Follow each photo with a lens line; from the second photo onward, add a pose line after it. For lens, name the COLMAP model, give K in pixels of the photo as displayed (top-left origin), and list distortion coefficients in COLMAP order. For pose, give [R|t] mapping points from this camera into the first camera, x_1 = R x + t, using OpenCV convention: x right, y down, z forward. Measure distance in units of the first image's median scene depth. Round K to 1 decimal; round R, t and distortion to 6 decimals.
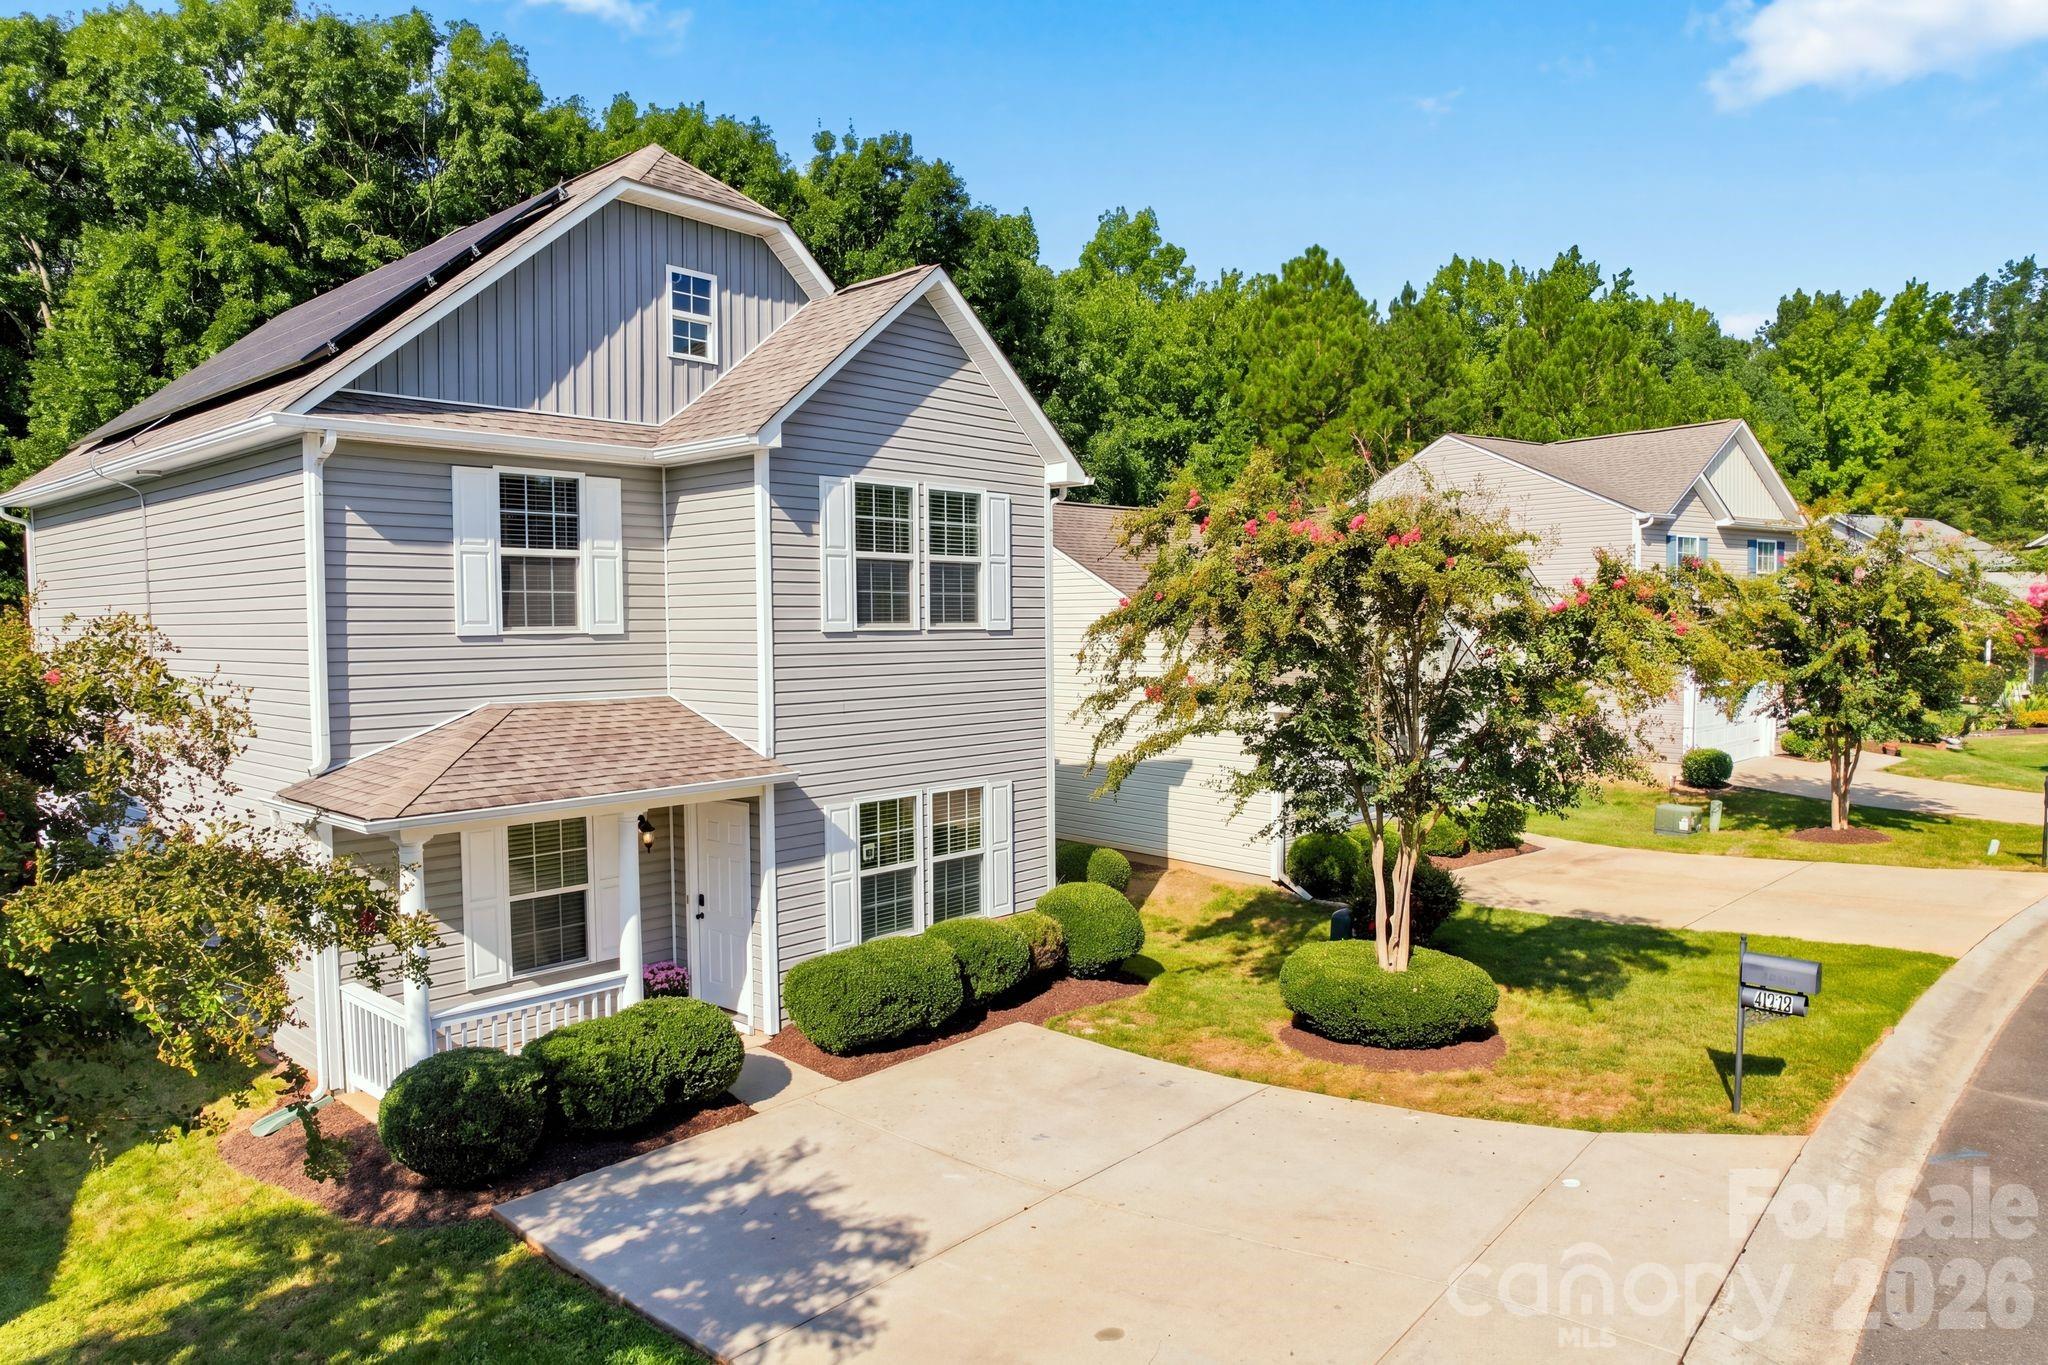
lens RADIAL K [[1310.6, 0, 1029.4], [0, 1310.6, 694.4], [0, 0, 1]] dist [-0.016206, 0.008347]
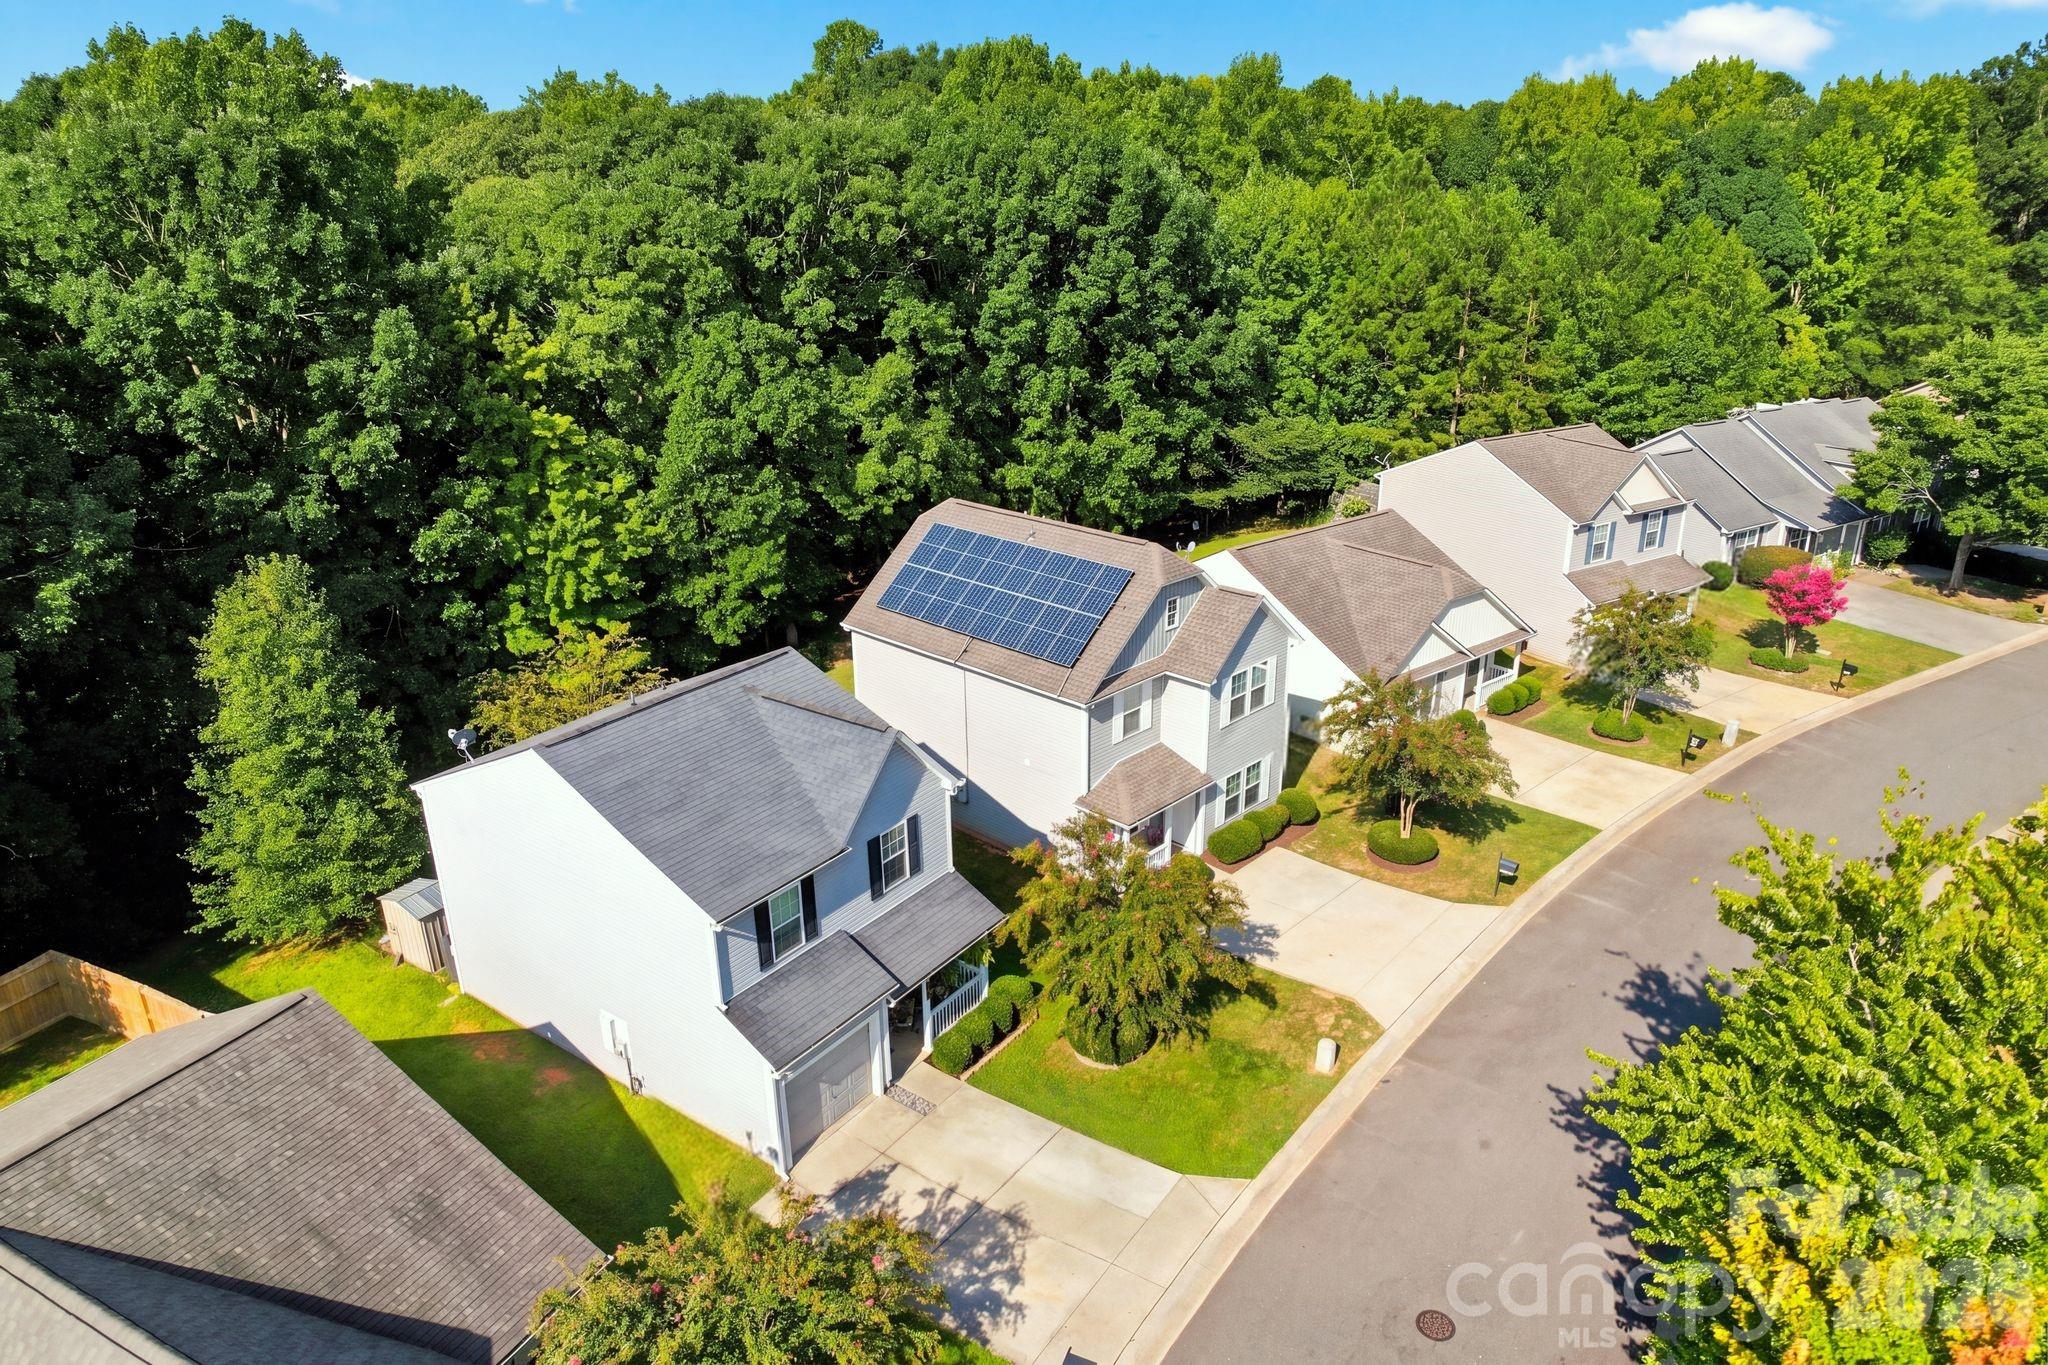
lens RADIAL K [[1310.6, 0, 1015.6], [0, 1310.6, 690.9], [0, 0, 1]] dist [-0.016206, 0.008347]
pose [[0.999038, 0.005805, -0.043458, -0.480381], [0.008240, 0.948675, 0.316144, -1.040115], [0.043063, -0.316198, 0.947715, -1.741659]]
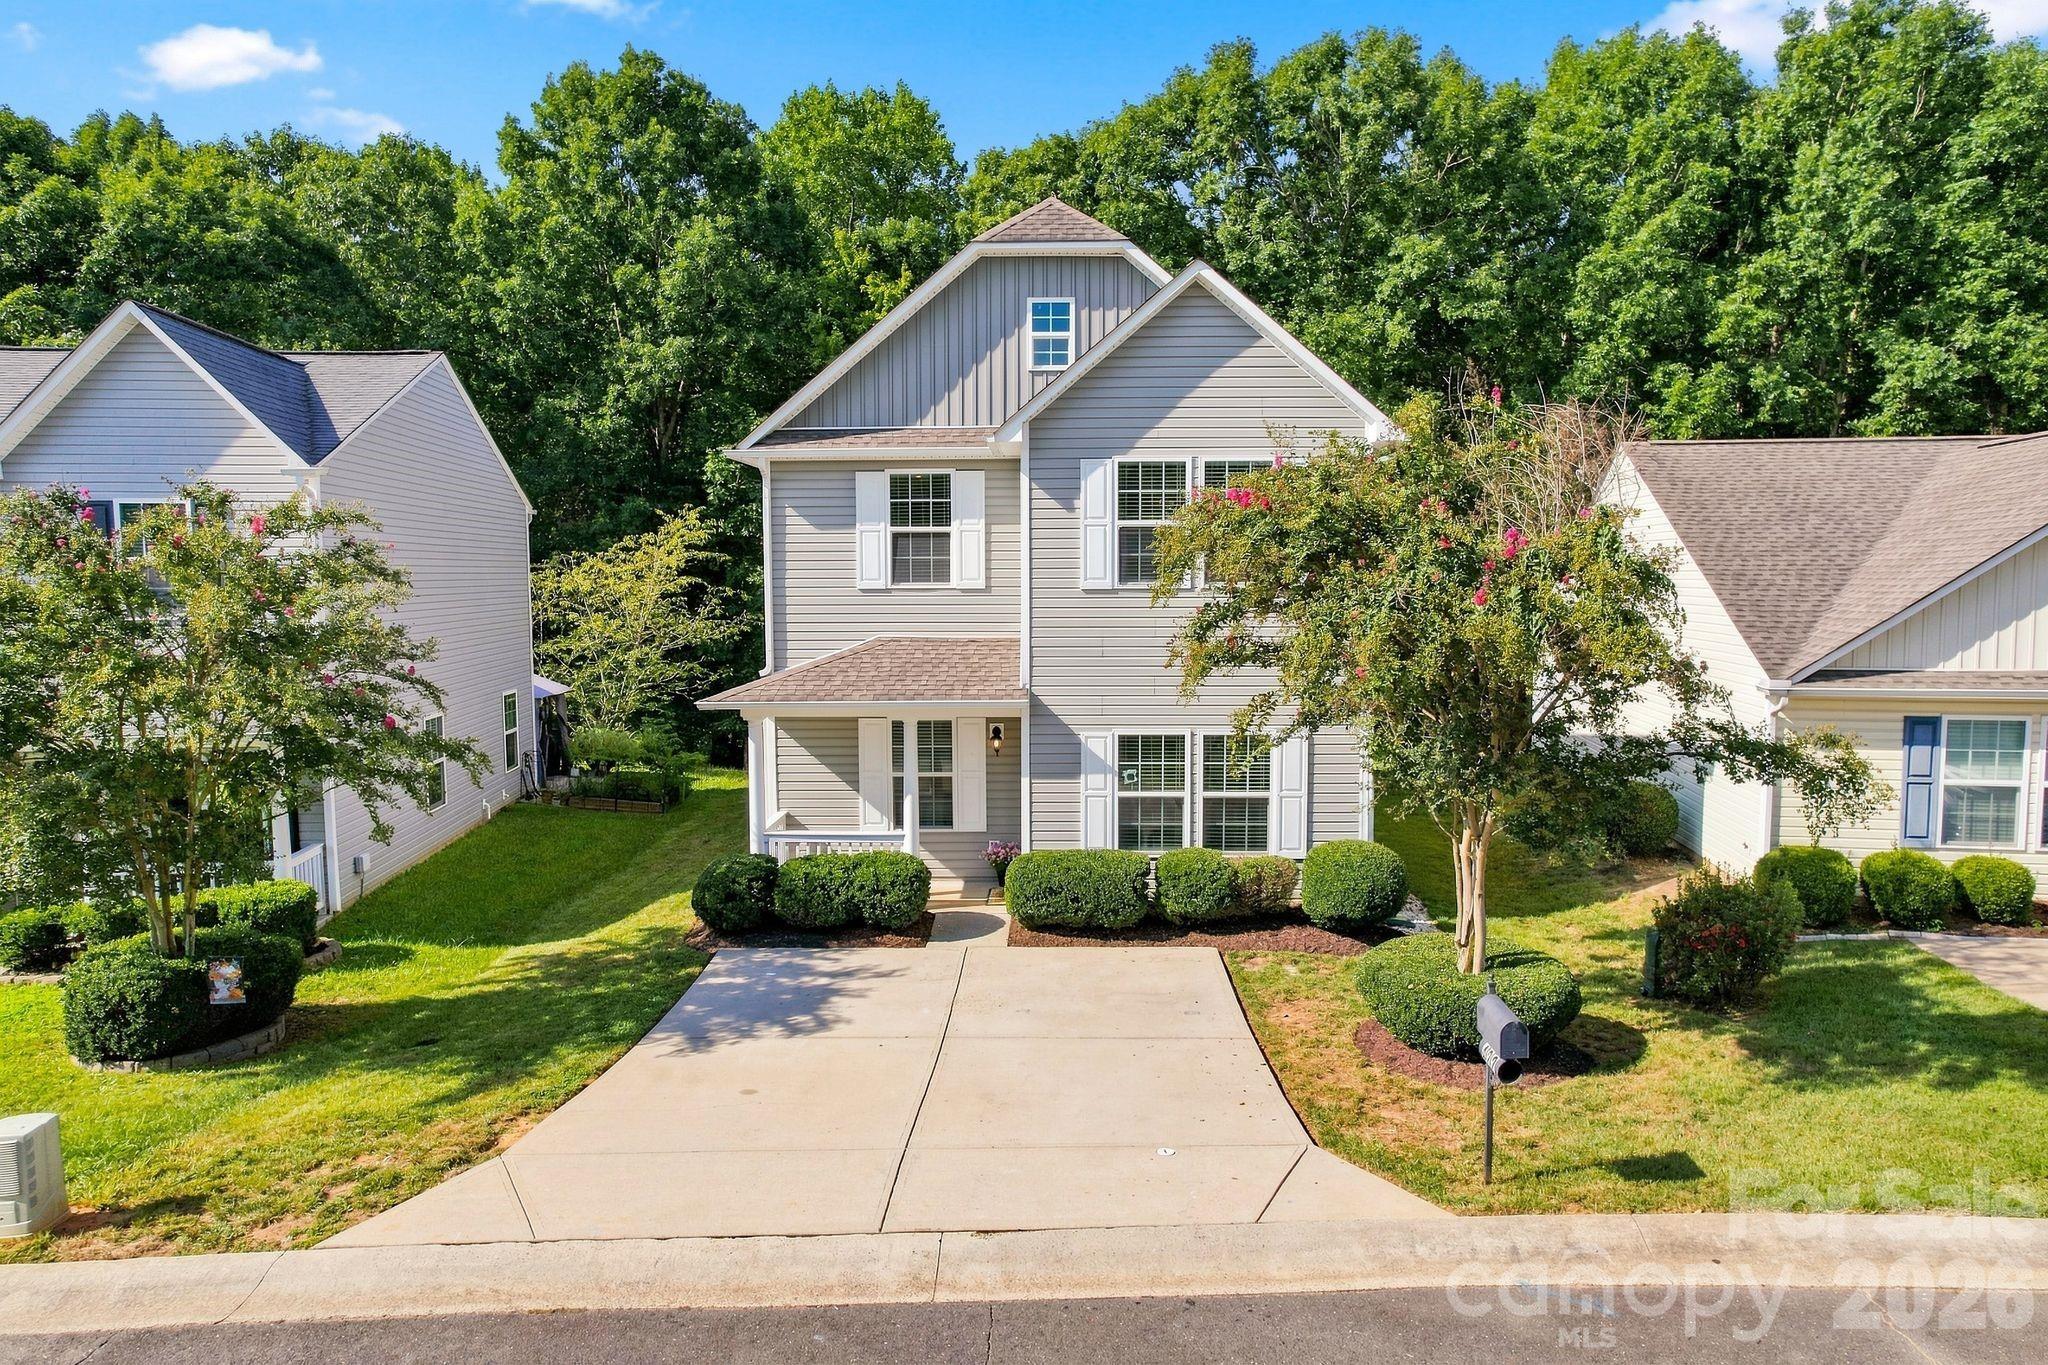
lens RADIAL K [[1310.6, 0, 1039.8], [0, 1310.6, 686.6], [0, 0, 1]] dist [-0.016206, 0.008347]
pose [[0.648846, 0.070605, -0.757637, 0.726459], [-0.042767, 0.997496, 0.056331, -0.023925], [0.759717, -0.004149, 0.650241, 0.179861]]
